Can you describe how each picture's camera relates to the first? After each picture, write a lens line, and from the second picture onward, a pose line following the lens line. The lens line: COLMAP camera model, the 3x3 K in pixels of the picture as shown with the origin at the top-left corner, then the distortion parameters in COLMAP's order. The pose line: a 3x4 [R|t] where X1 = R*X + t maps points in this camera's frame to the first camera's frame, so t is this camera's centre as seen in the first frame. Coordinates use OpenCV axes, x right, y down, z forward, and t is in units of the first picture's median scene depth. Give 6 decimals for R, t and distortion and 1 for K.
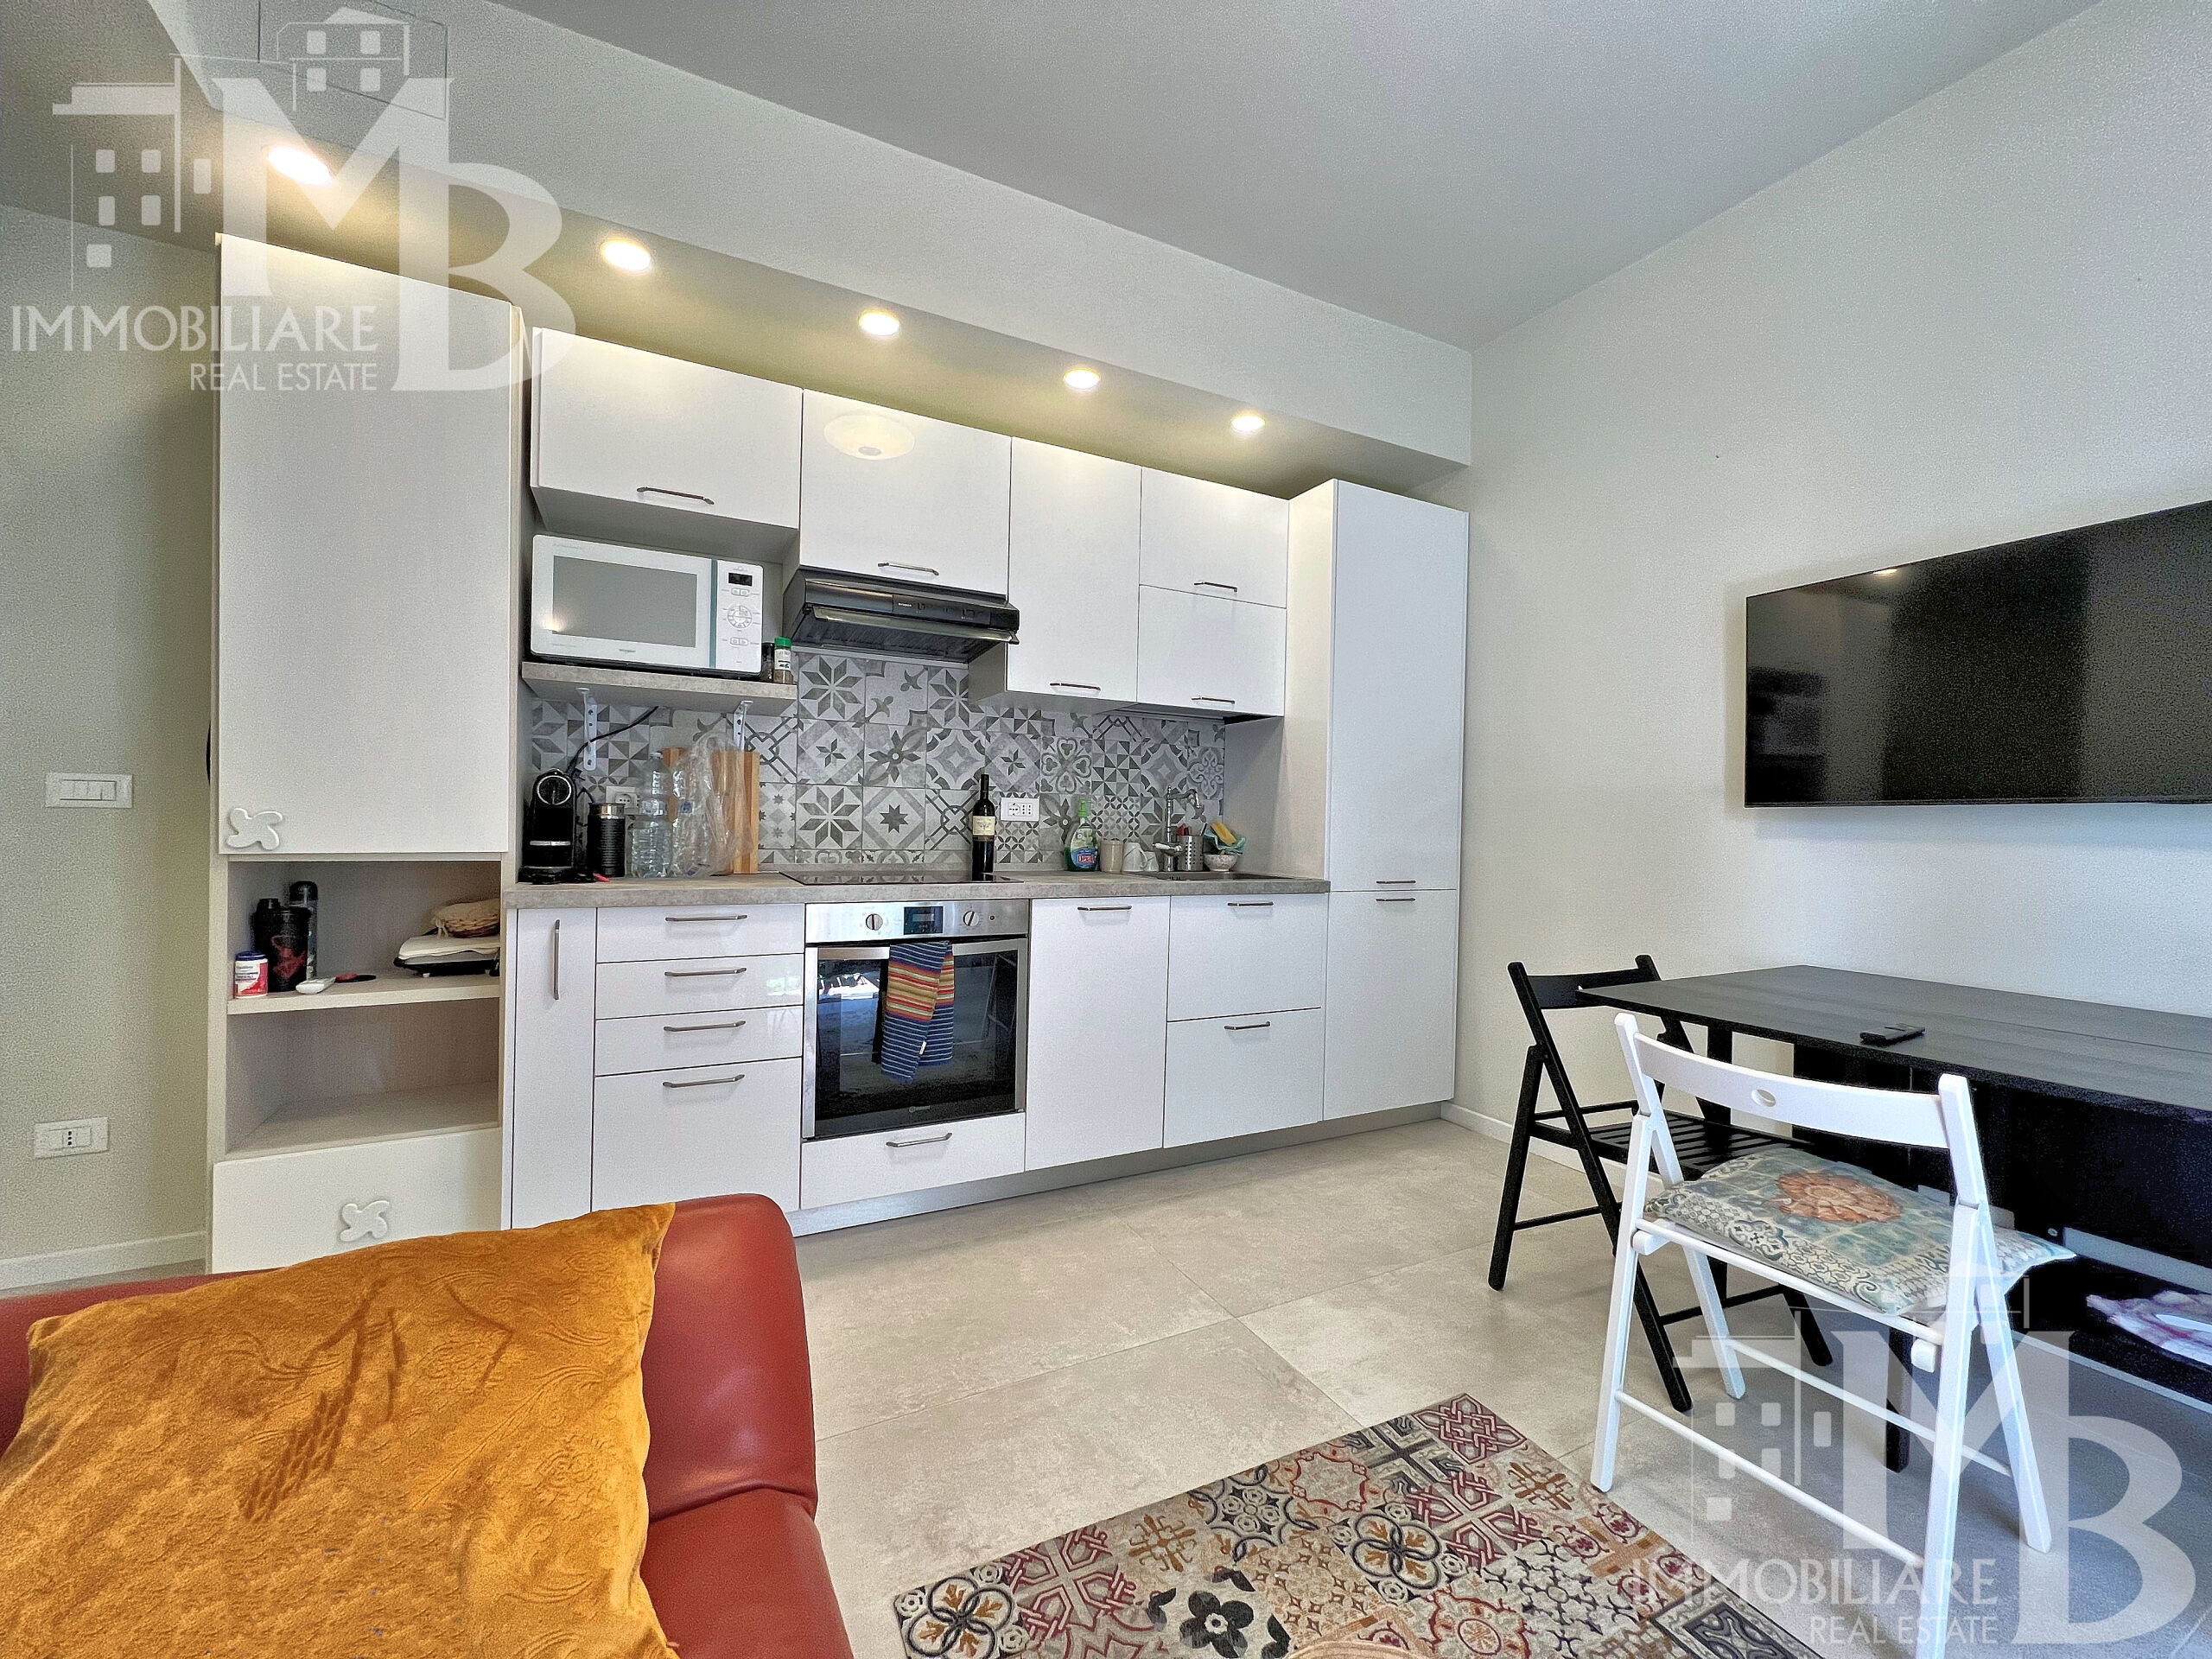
lens RADIAL K [[913.4, 0, 1105.0], [0, 913.4, 879.7], [0, 0, 1]] dist [-0.001599, -0.000089]
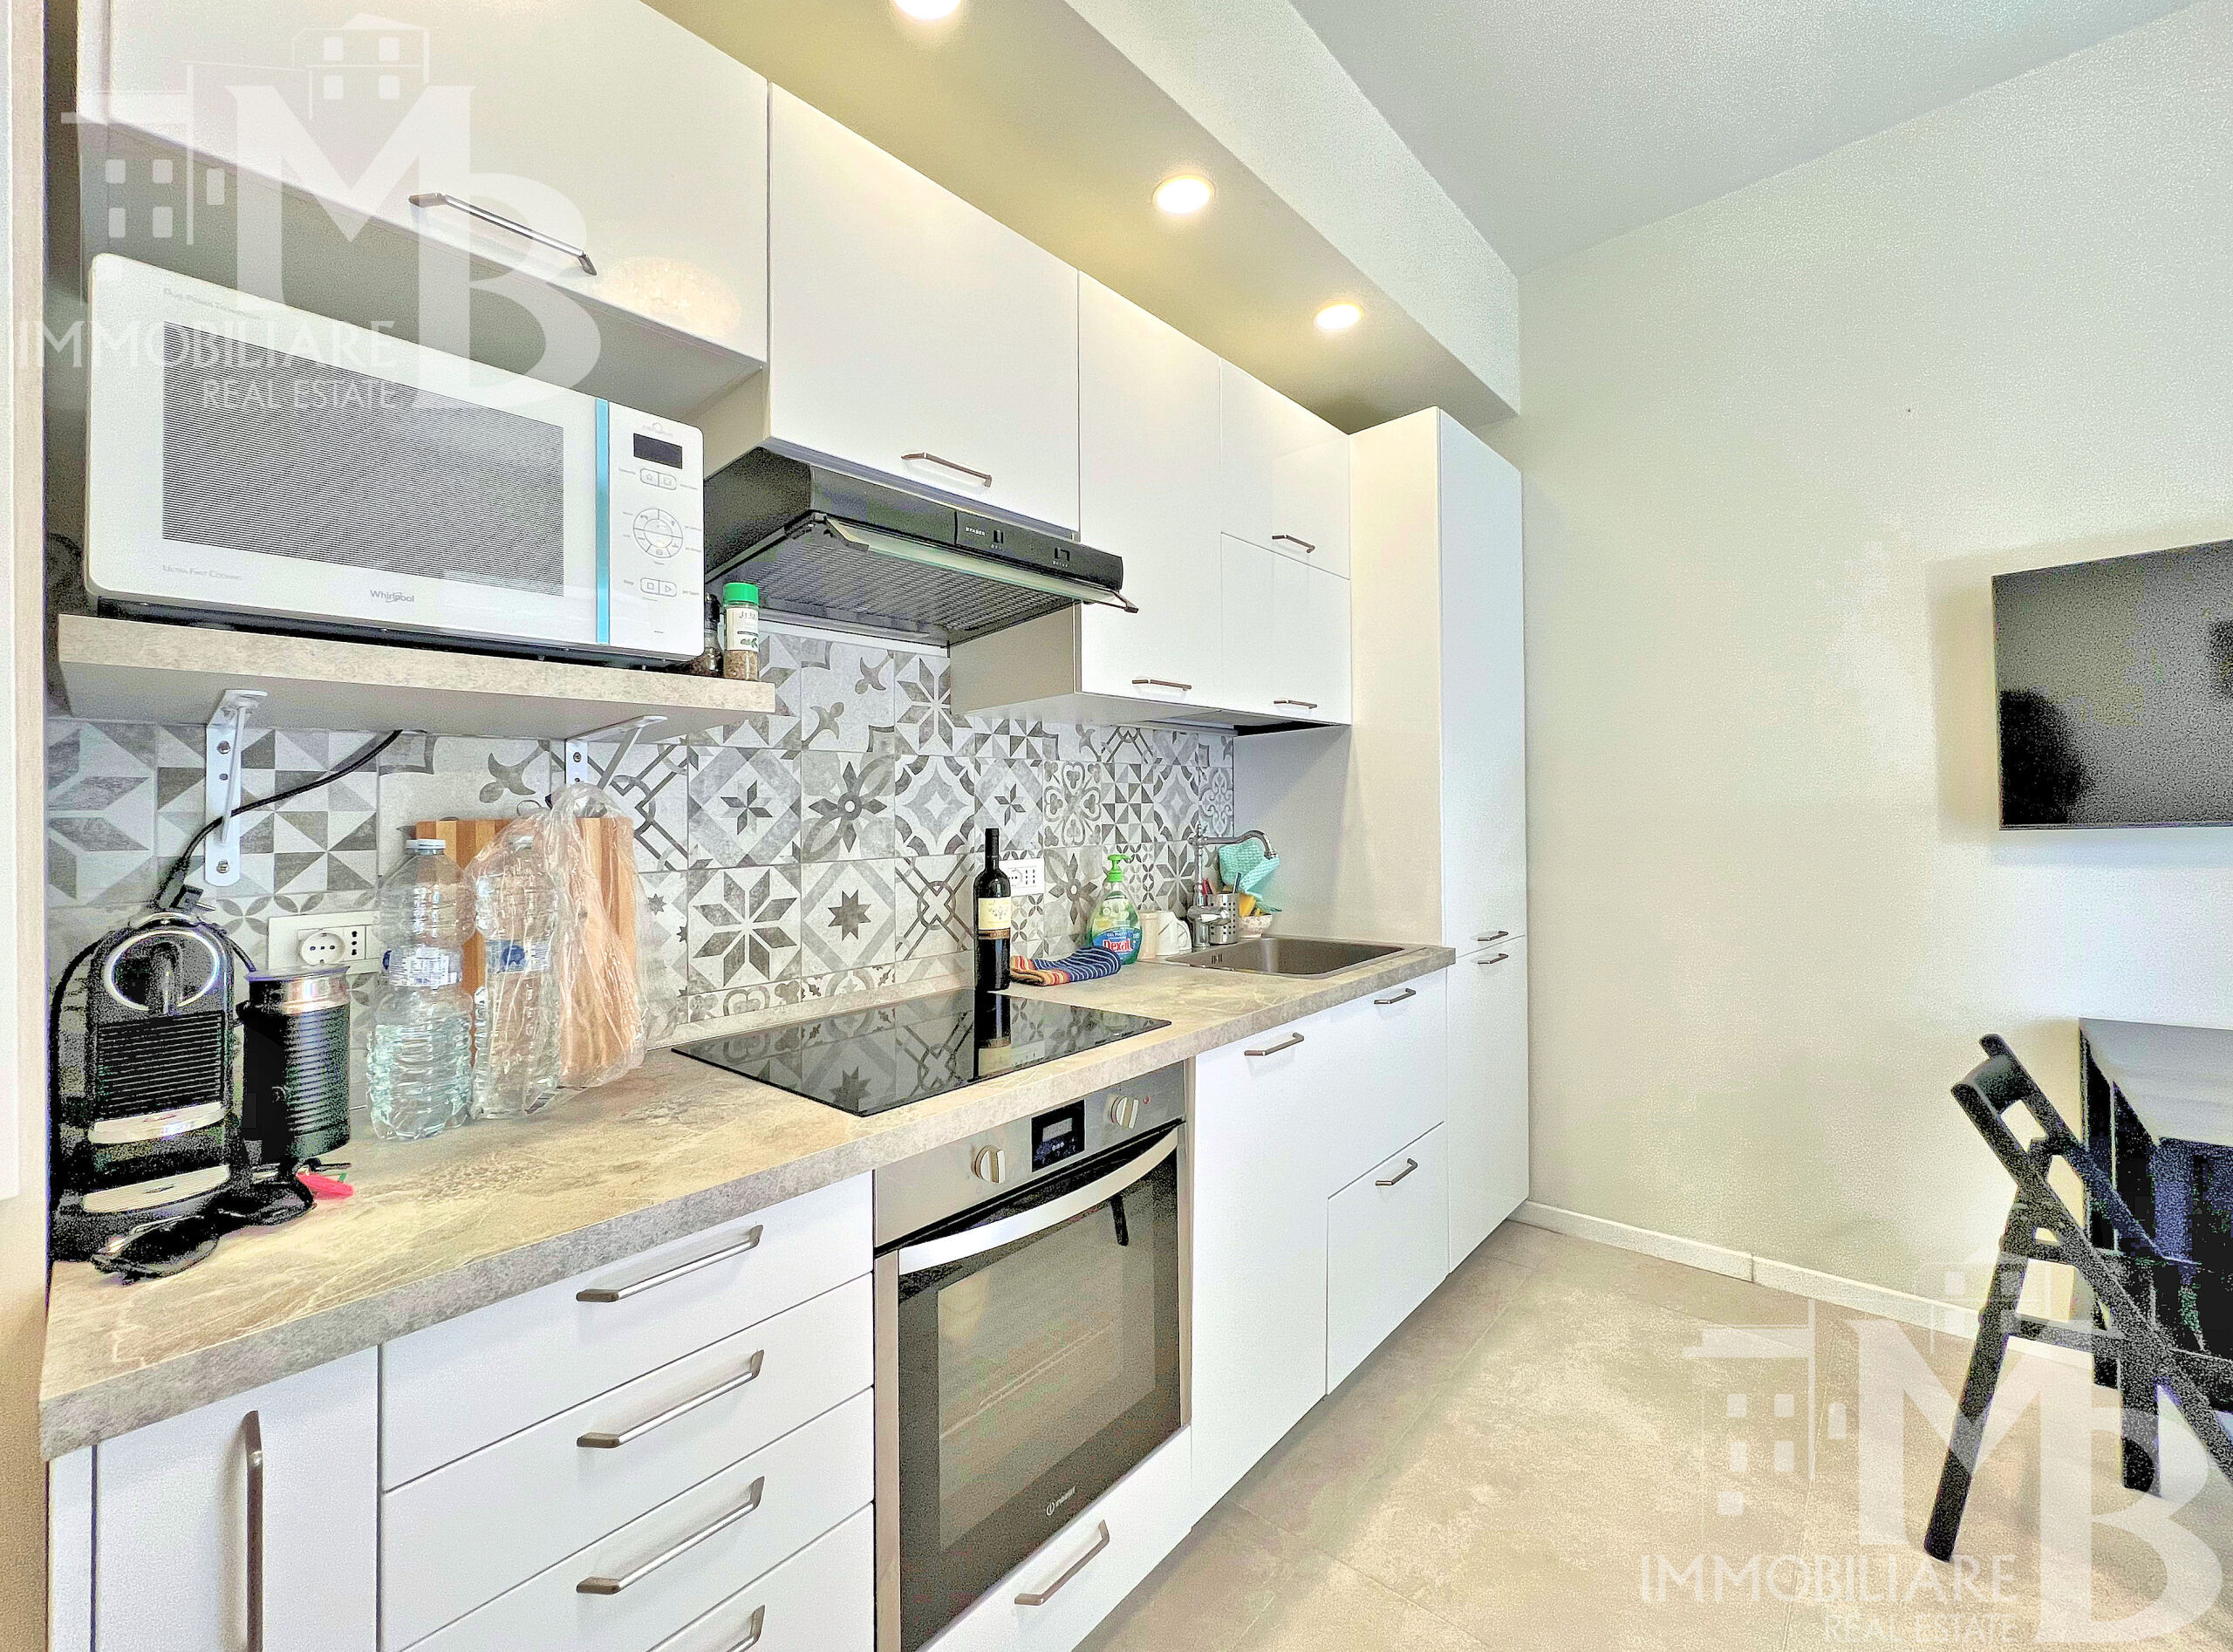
lens RADIAL K [[912.5, 0, 1041.4], [0, 912.5, 827.9], [0, 0, 1]] dist [-0.000226, -0.000290]
pose [[0.939371, -0.054648, 0.338519, -0.314219], [0.072513, 0.996551, -0.040344, -0.090928], [-0.335147, 0.062445, 0.940094, 0.428324]]
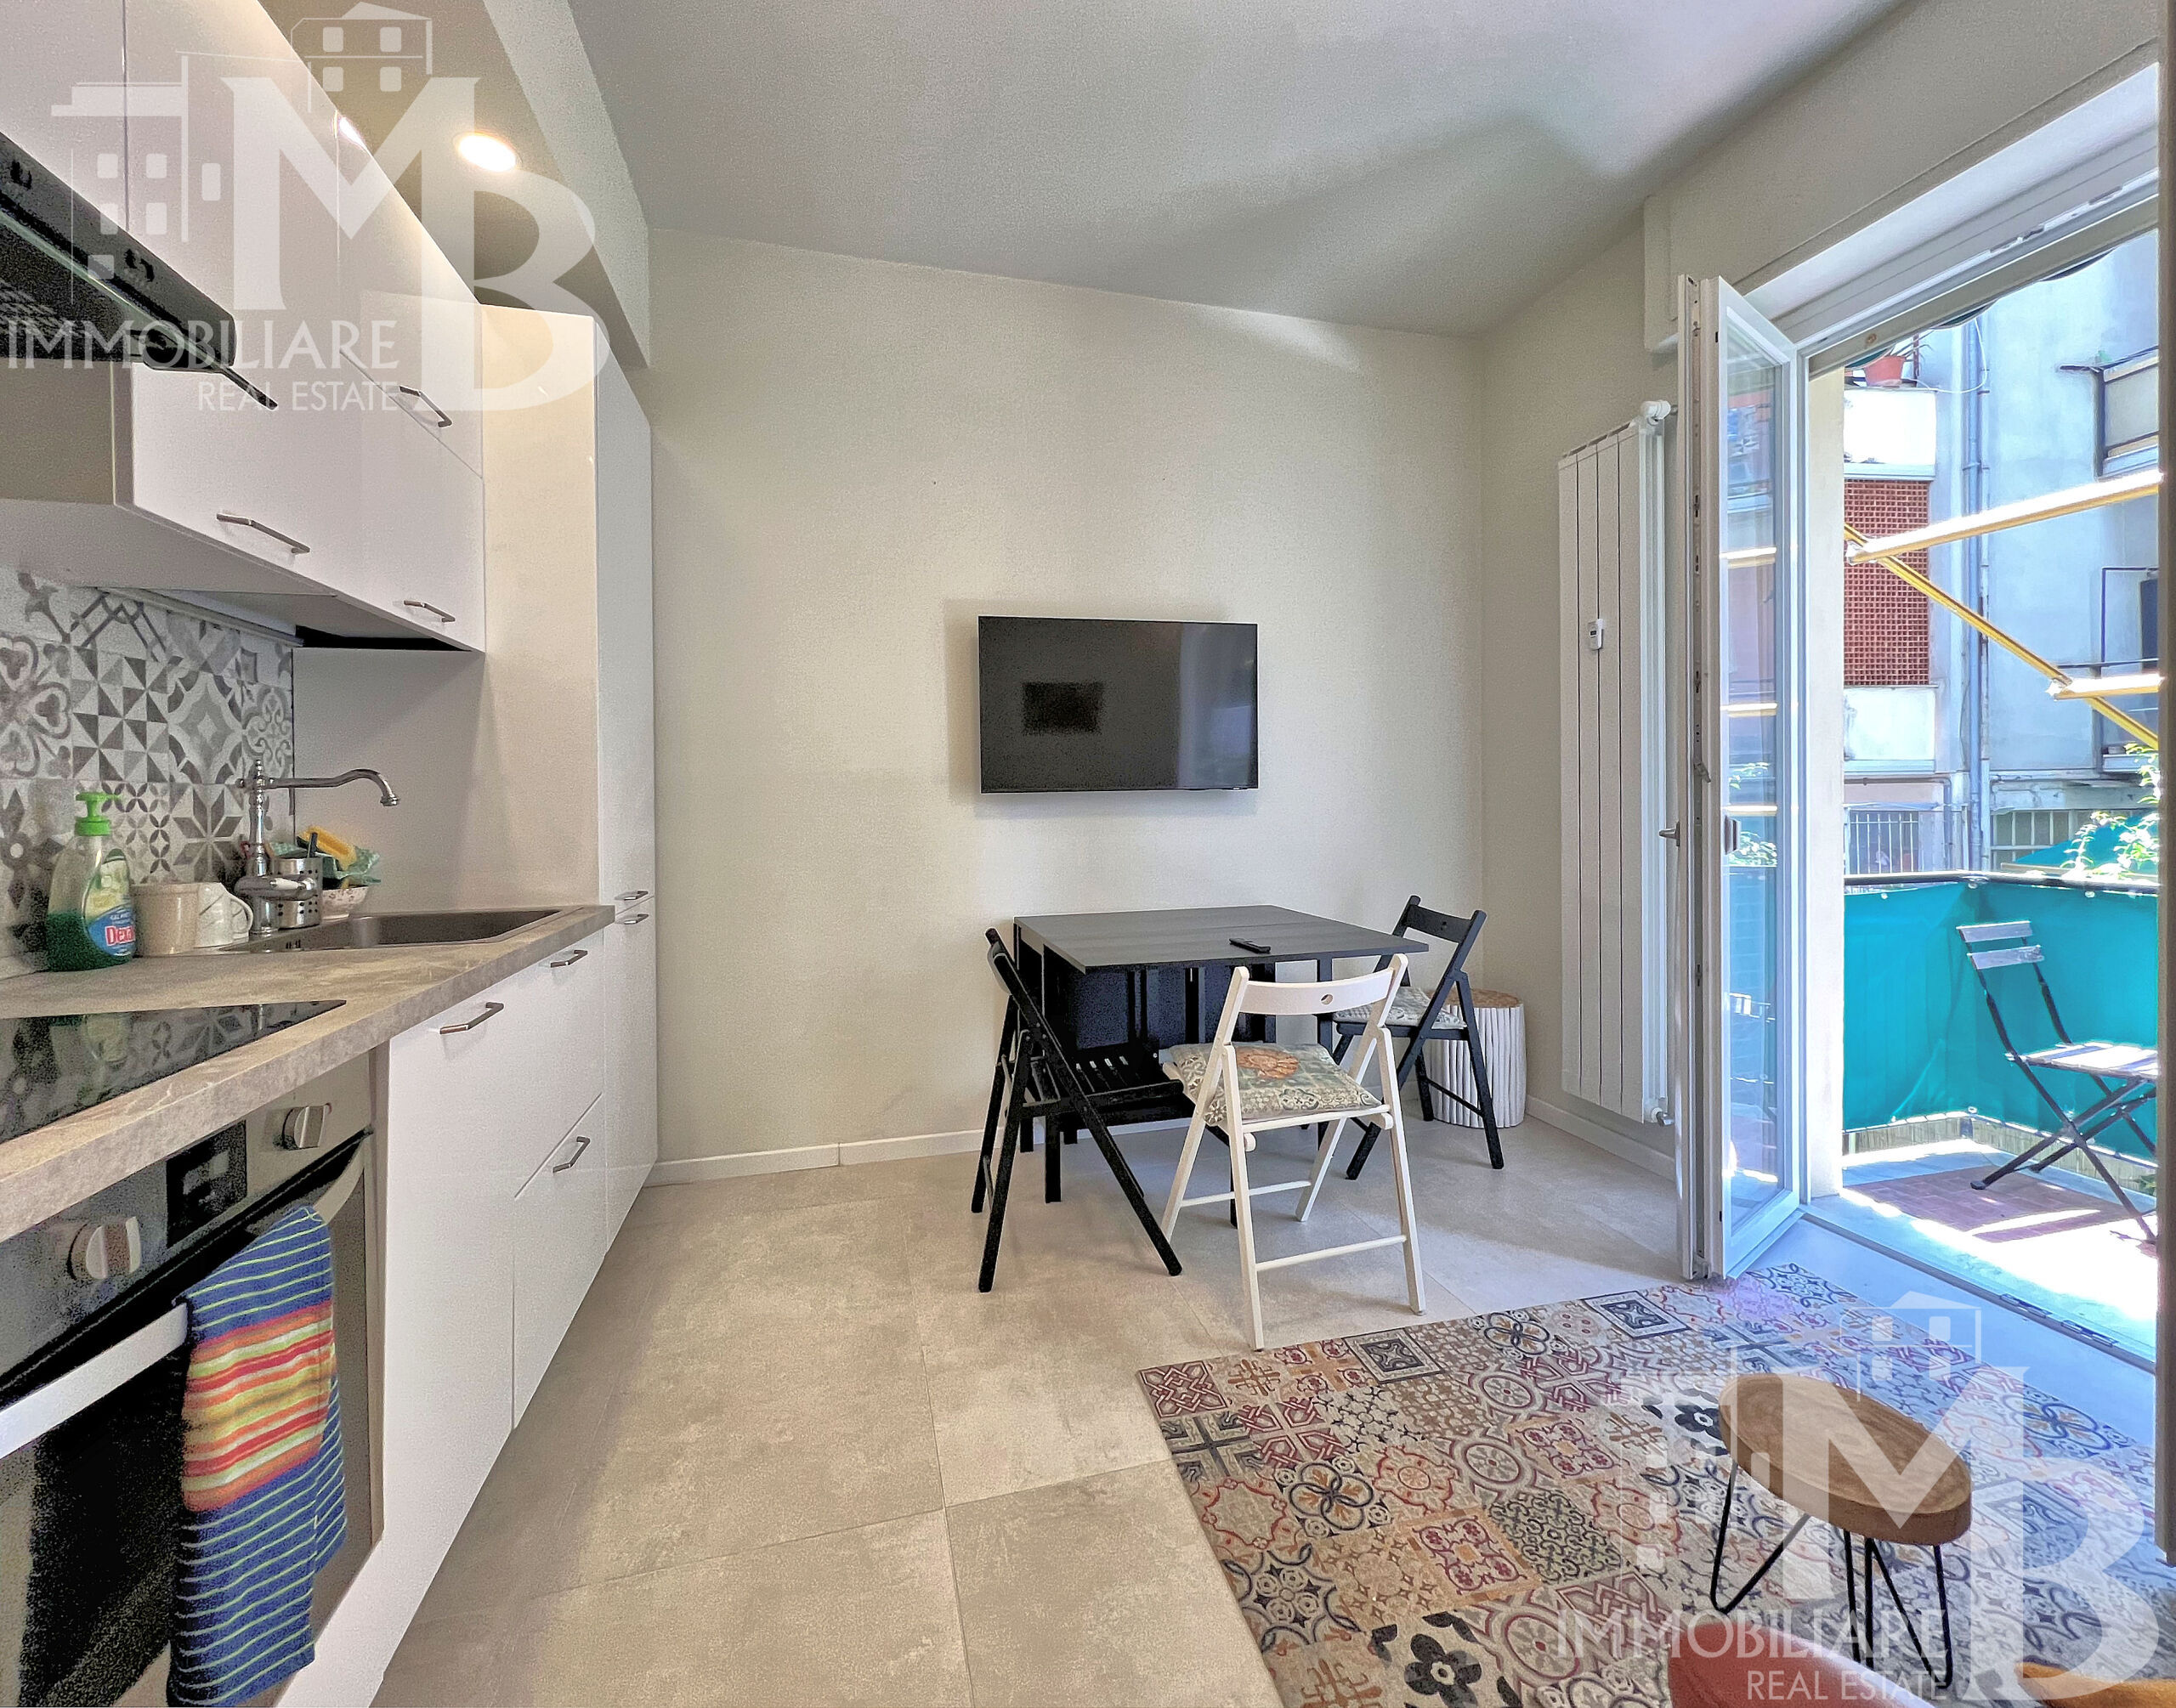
lens RADIAL K [[937.5, 0, 1101.5], [0, 937.5, 844.0], [0, 0, 1]] dist [-0.002854, -0.000452]
pose [[0.177603, -0.070930, 0.981543, -0.389320], [0.073935, 0.995542, 0.058563, -0.060368], [-0.981321, 0.062169, 0.182056, 0.519365]]
